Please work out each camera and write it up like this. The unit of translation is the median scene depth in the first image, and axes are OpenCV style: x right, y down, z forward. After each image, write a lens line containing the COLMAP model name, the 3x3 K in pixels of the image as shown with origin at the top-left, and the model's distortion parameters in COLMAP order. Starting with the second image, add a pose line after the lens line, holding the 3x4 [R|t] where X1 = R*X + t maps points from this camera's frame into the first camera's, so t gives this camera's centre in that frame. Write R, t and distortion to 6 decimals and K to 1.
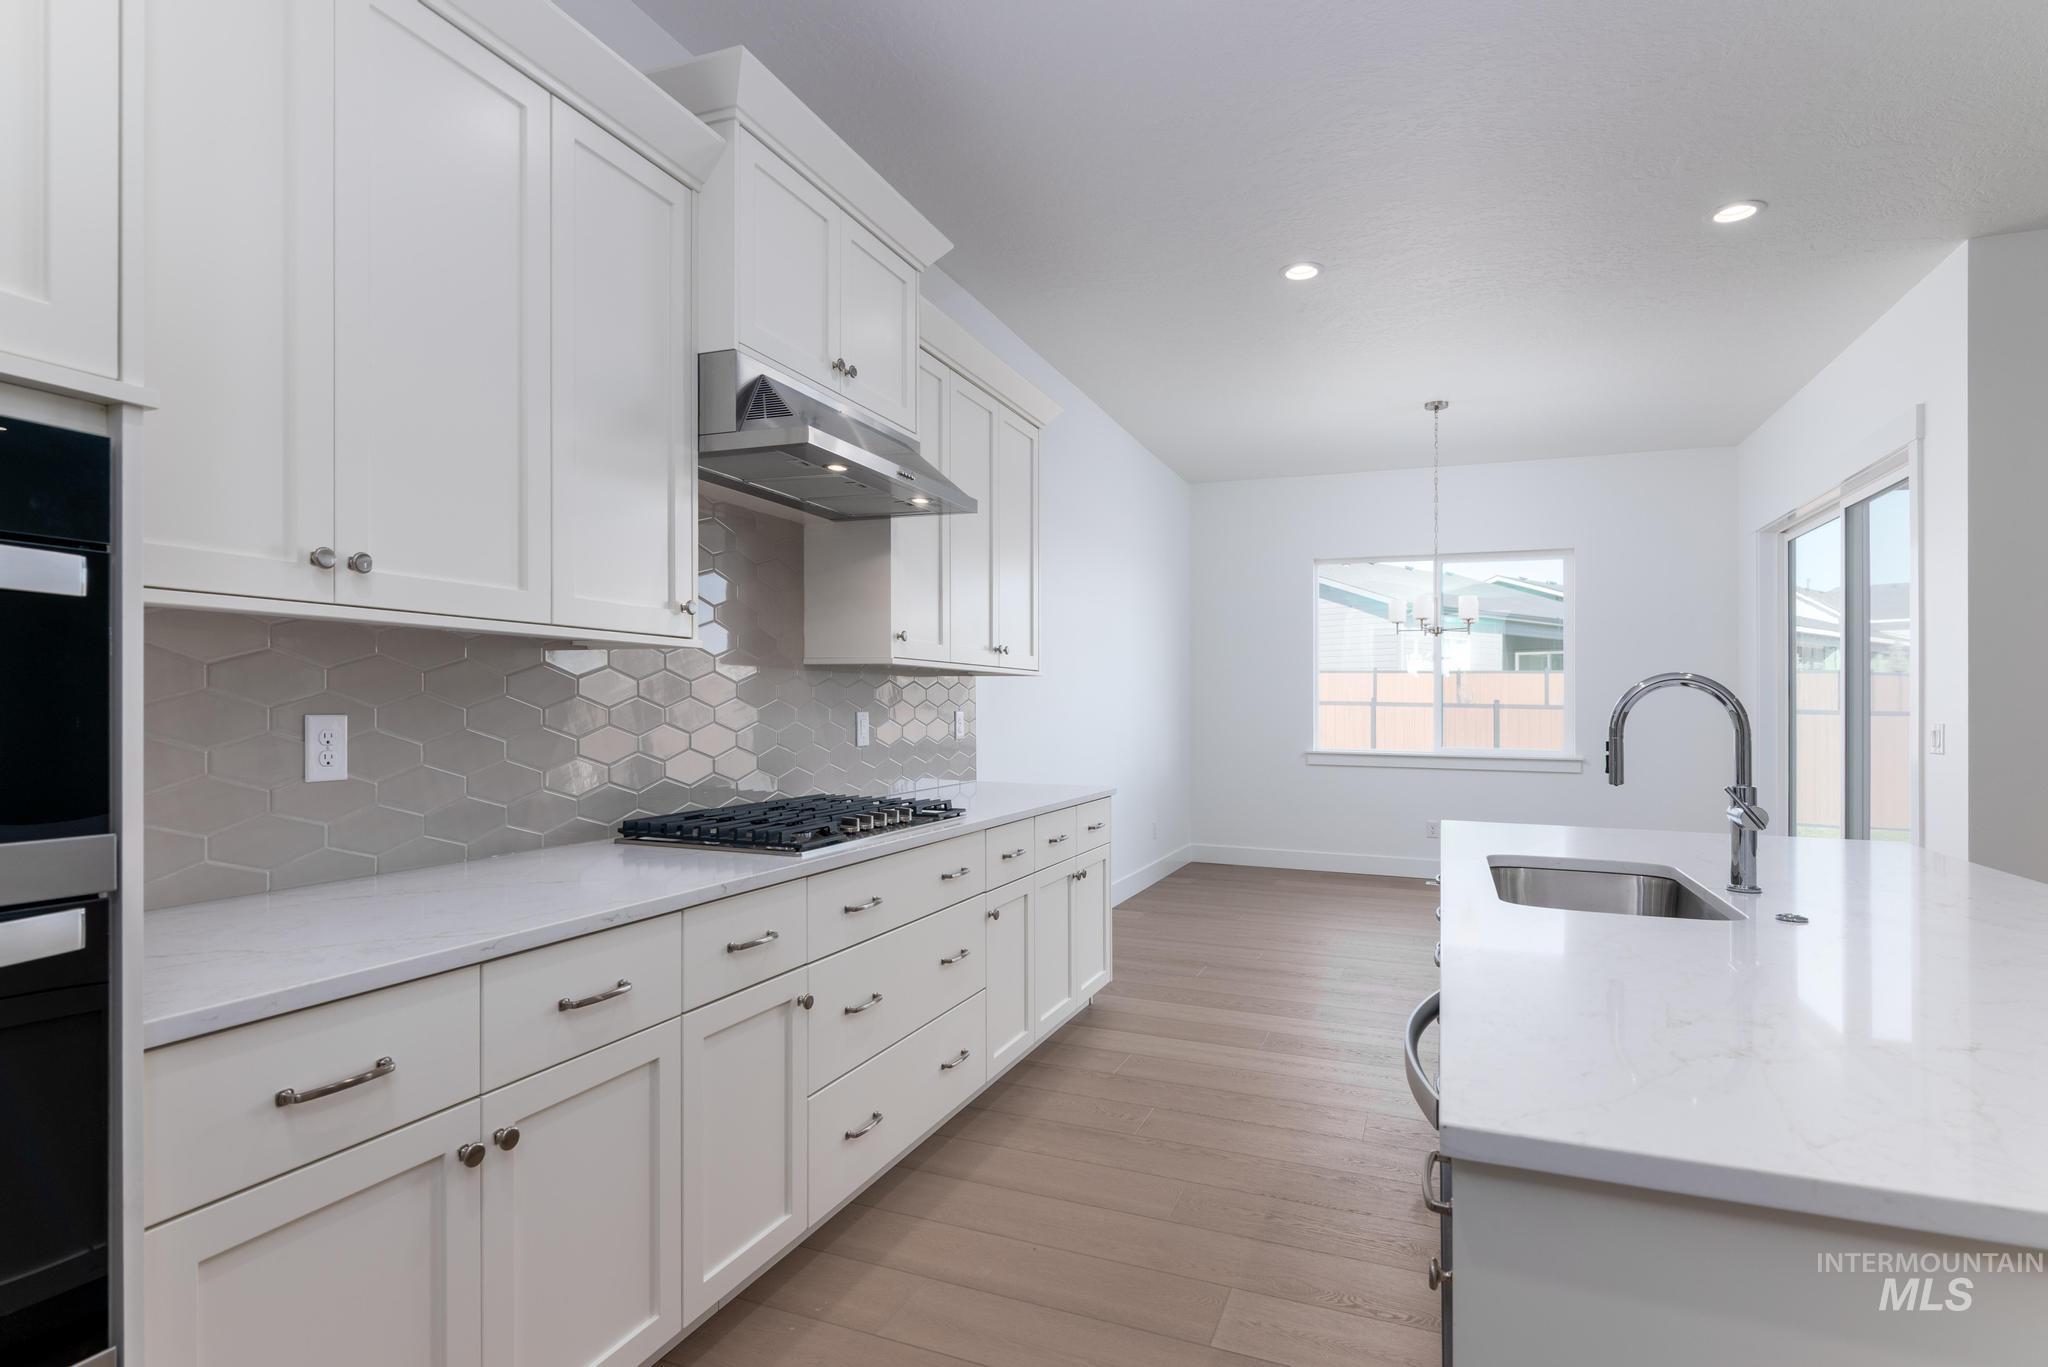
lens RADIAL K [[1059.5, 0, 1020.5], [0, 1059.5, 710.3], [0, 0, 1]] dist [0.014621, 0.000932]
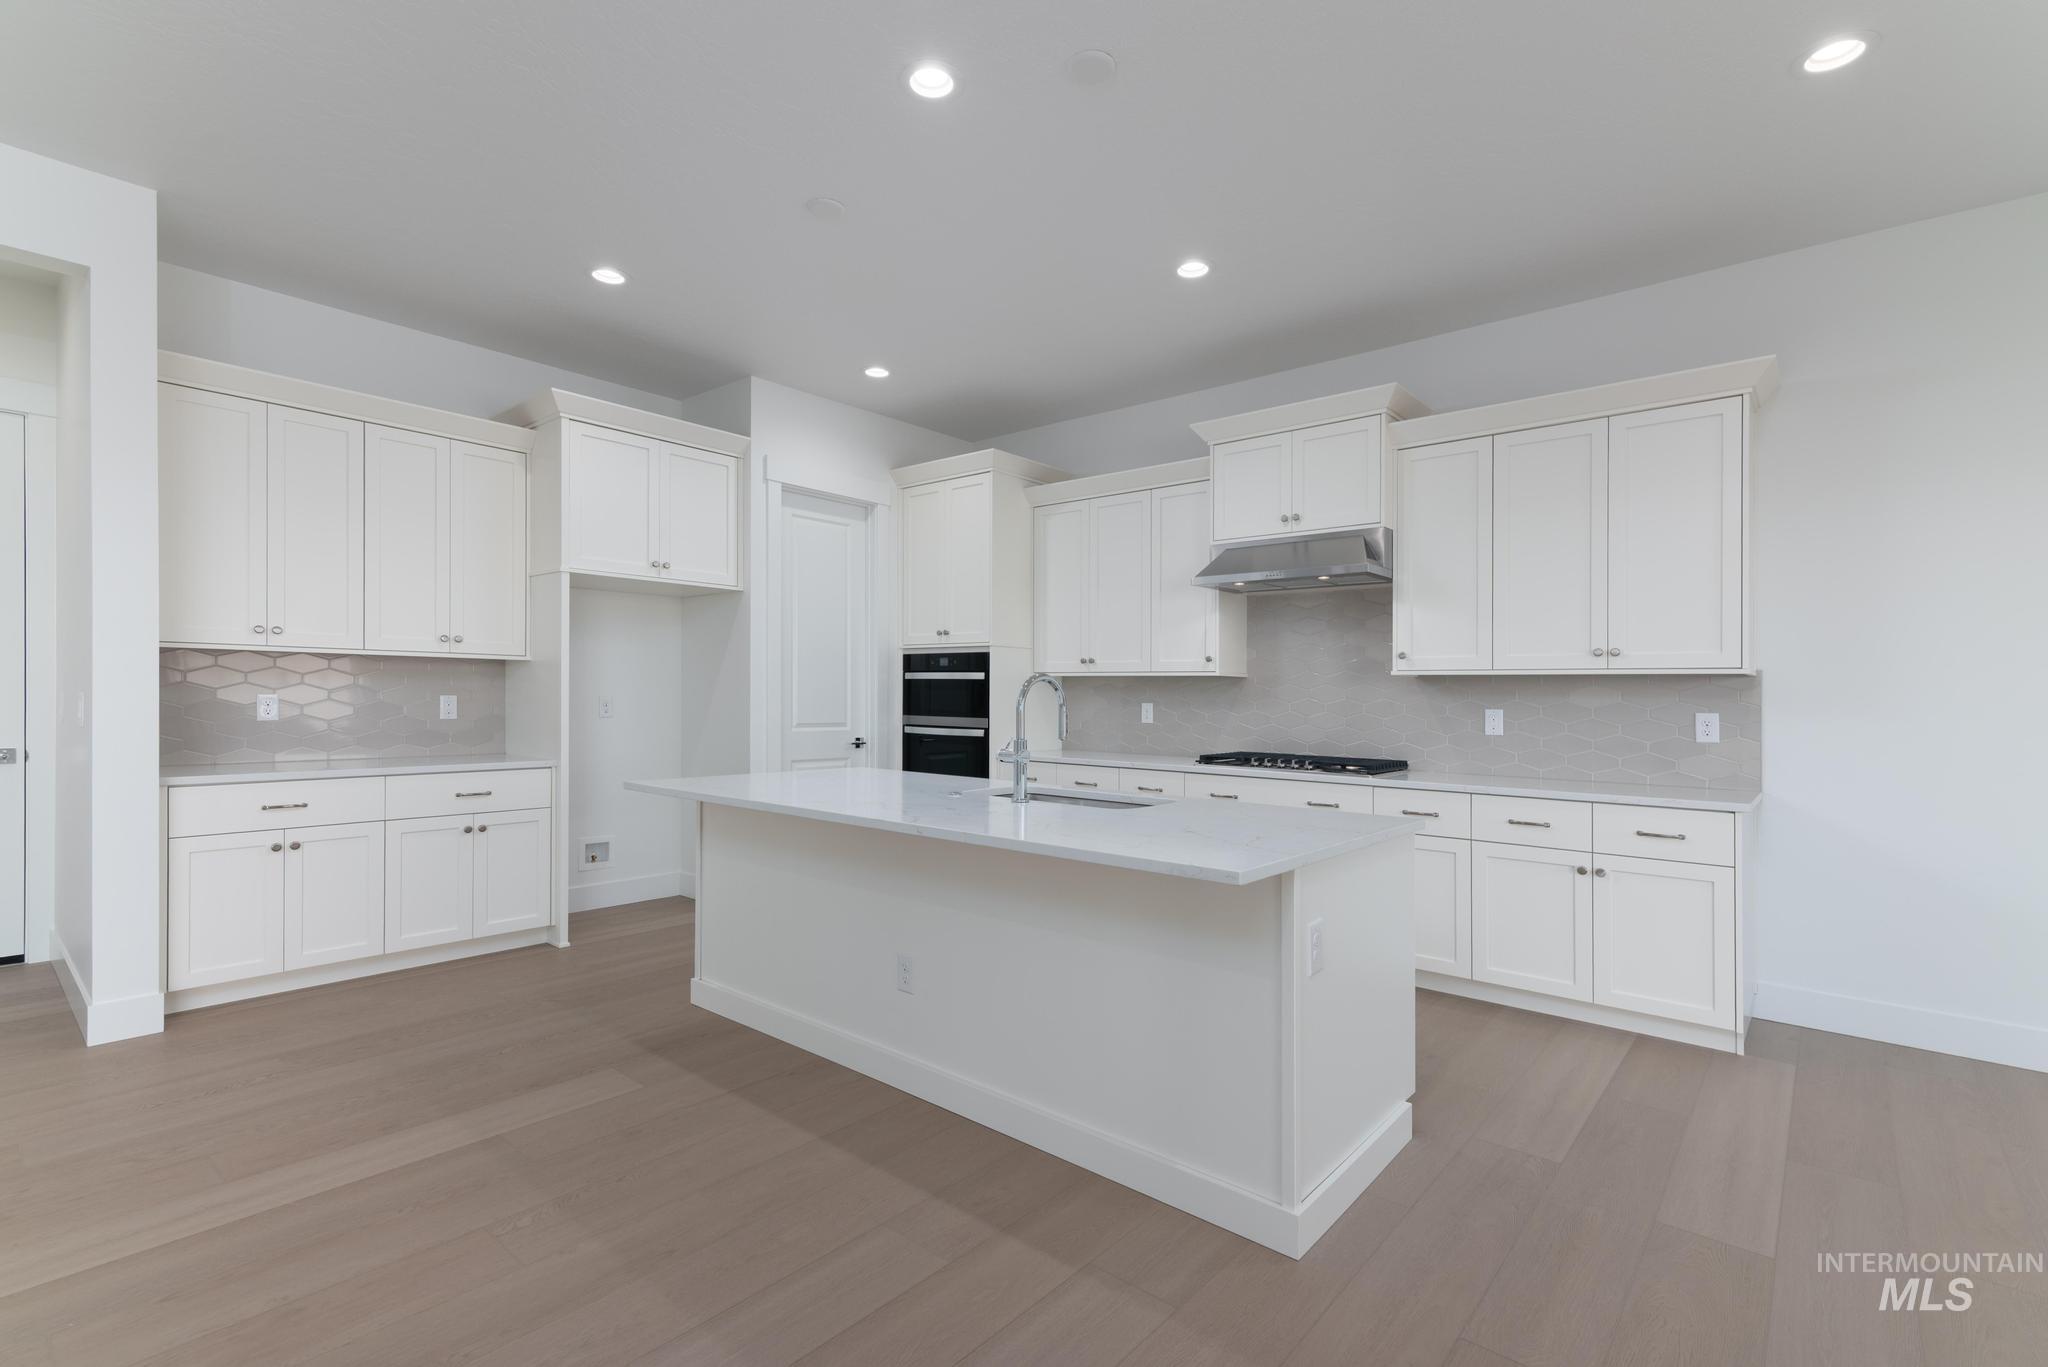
lens RADIAL K [[937.6, 0, 1020.2], [0, 937.6, 694.1], [0, 0, 1]] dist [0.010434, 0.001109]
pose [[-0.322259, -0.014393, -0.946542, 1.324764], [-0.020599, 0.999754, -0.008190, 0.006189], [0.946427, 0.016858, -0.322476, 0.933882]]
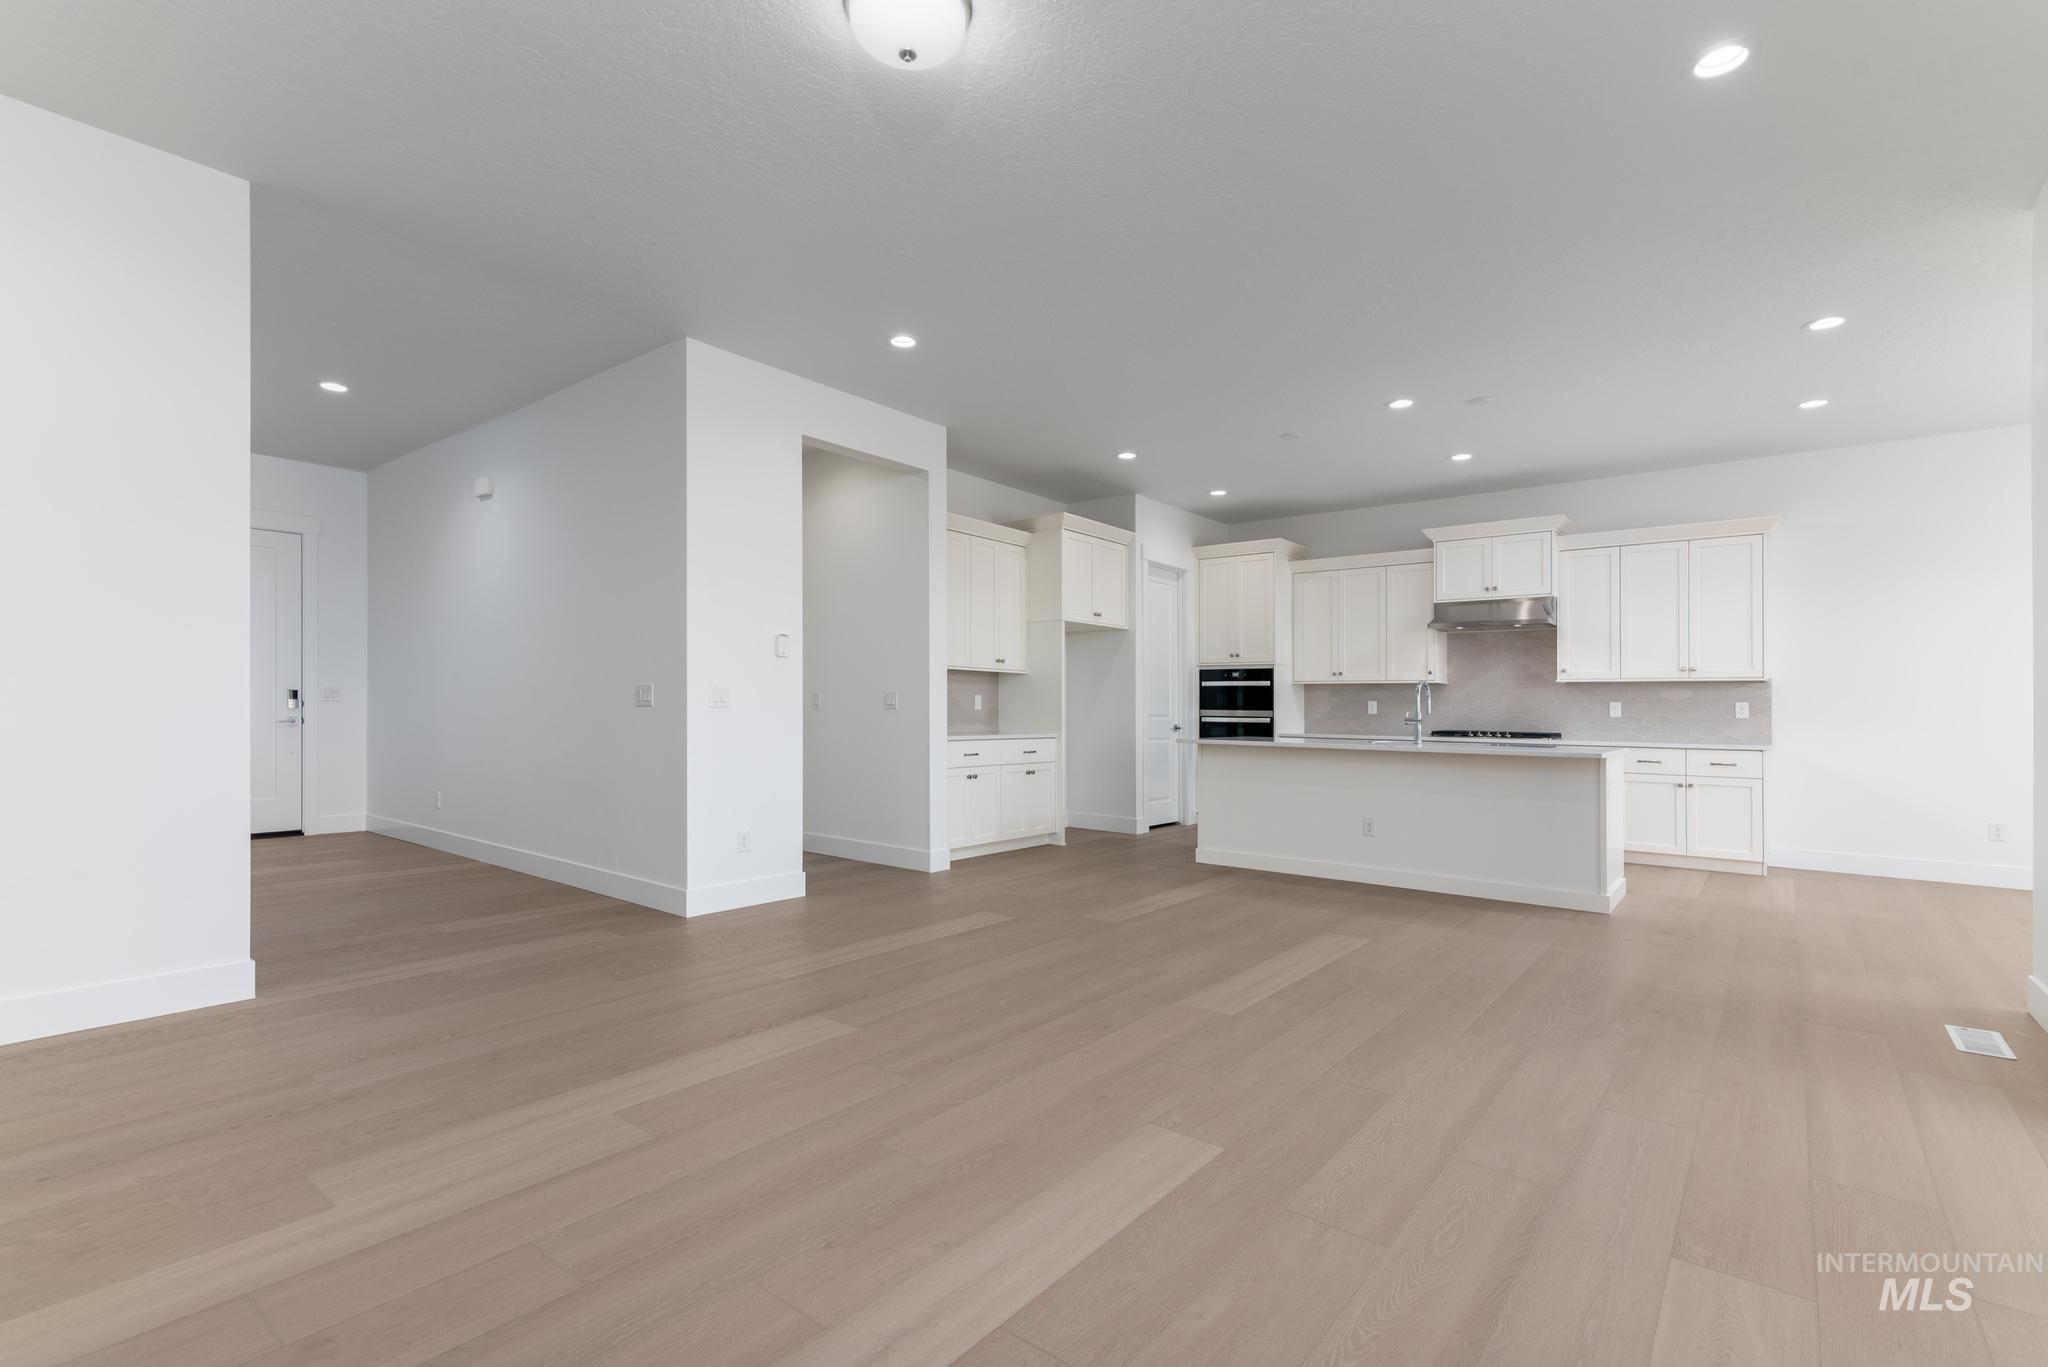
lens RADIAL K [[937.6, 0, 1017.2], [0, 937.6, 703.2], [0, 0, 1]] dist [0.010434, 0.001109]
pose [[-0.292610, -0.018373, -0.956055, 2.483355], [-0.019161, 0.999727, -0.013348, 0.065708], [0.956040, 0.014413, -0.292882, 0.413035]]
